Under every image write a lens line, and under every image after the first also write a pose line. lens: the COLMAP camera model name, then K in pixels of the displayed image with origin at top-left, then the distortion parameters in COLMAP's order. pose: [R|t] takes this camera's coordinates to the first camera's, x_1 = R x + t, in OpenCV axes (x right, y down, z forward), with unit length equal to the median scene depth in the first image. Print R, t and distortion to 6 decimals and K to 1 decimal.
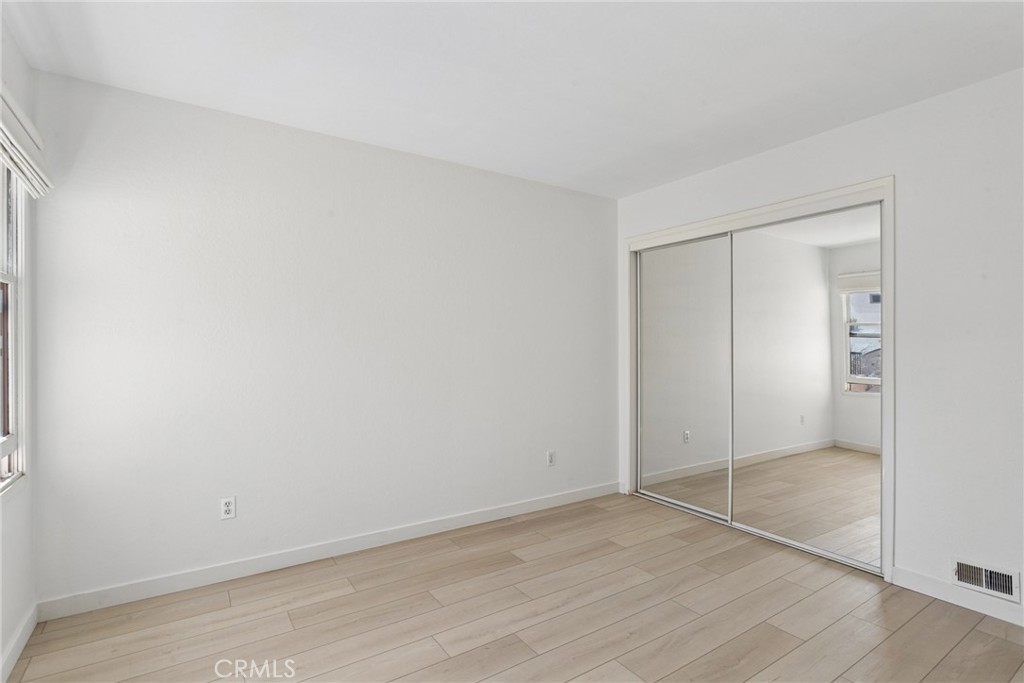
lens RADIAL K [[496.1, 0, 512.4], [0, 496.1, 343.0], [0, 0, 1]] dist [-0.013366, 0.004369]
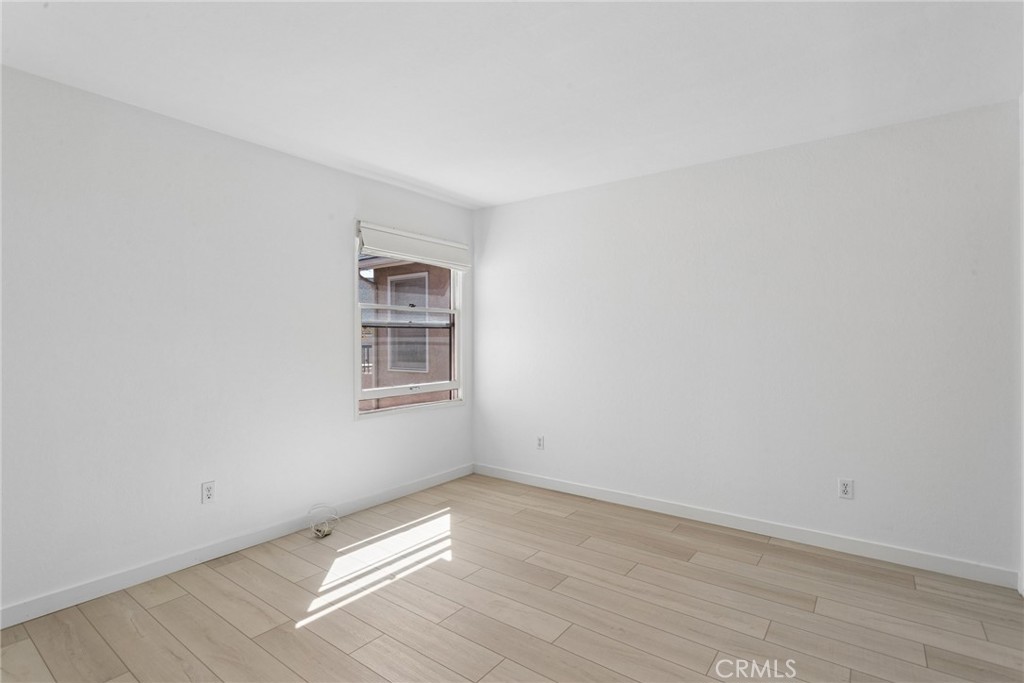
lens RADIAL K [[496.1, 0, 512.7], [0, 496.1, 342.1], [0, 0, 1]] dist [-0.013366, 0.004369]
pose [[0.332164, 0.002931, -0.943217, 0.905743], [0.004878, 0.999976, 0.004825, -0.000960], [0.943209, -0.006204, 0.332142, 0.376172]]
